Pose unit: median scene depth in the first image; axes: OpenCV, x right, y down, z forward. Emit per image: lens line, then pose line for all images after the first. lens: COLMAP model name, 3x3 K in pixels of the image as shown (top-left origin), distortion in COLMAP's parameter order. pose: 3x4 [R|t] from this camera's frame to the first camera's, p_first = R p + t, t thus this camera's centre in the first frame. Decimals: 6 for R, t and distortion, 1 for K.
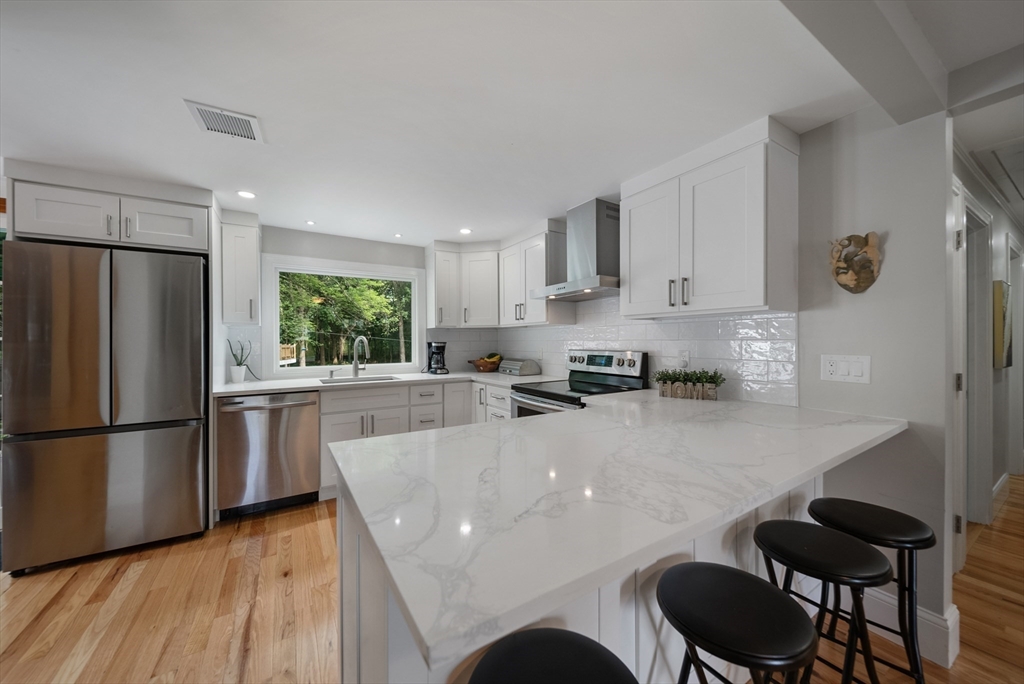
lens RADIAL K [[367.5, 0, 512.6], [0, 367.5, 337.4], [0, 0, 1]] dist [-0.001540, -0.000243]
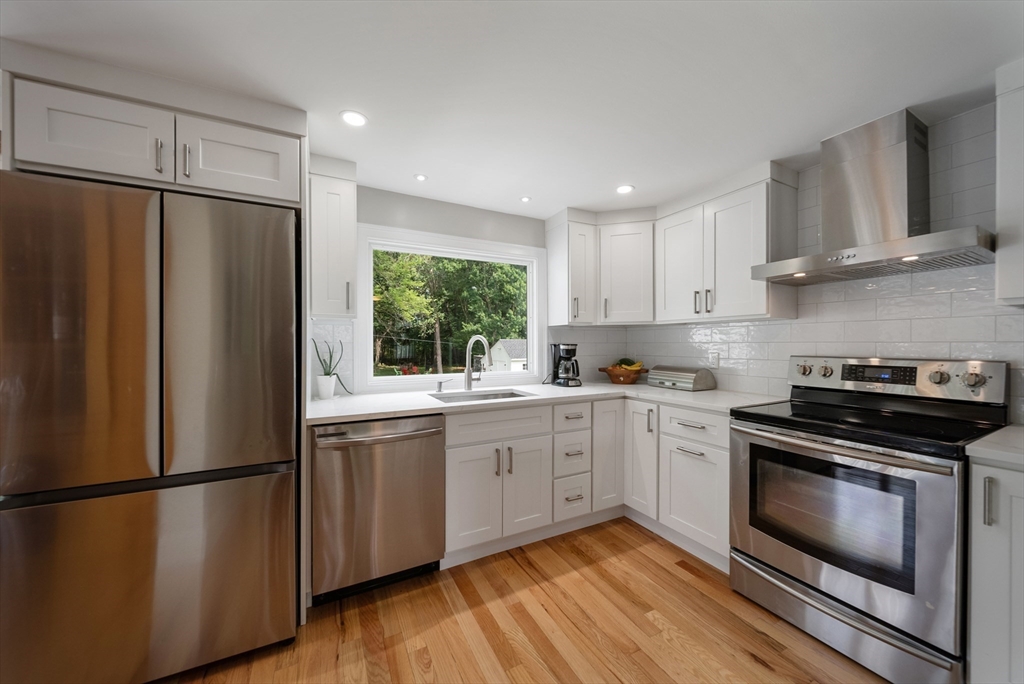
lens RADIAL K [[363.6, 0, 511.3], [0, 363.6, 340.6], [0, 0, 1]] dist [-0.001243, -0.000265]
pose [[0.997589, 0.003651, -0.069310, -0.418974], [-0.003449, 0.999989, 0.003036, 0.006663], [0.069320, -0.002790, 0.997591, 0.387828]]
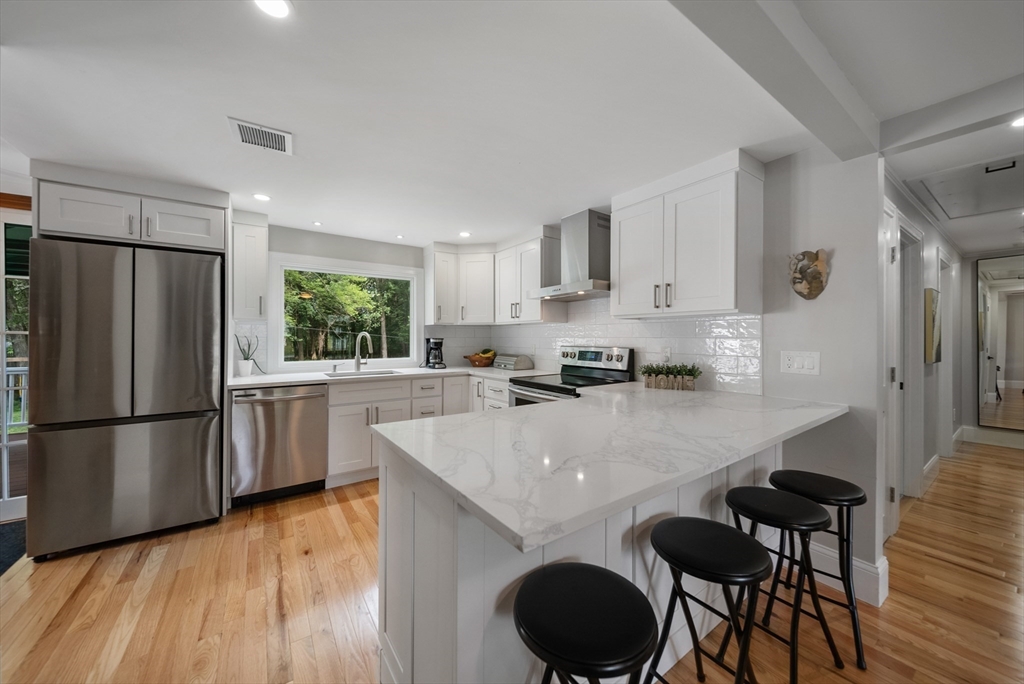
lens RADIAL K [[365.7, 0, 514.1], [0, 365.7, 332.5], [0, 0, 1]] dist [-0.001096, -0.000250]
pose [[0.998386, 0.006626, 0.056401, -0.061467], [-0.006428, 0.999973, -0.003678, -0.001659], [-0.056424, 0.003309, 0.998401, -0.092296]]
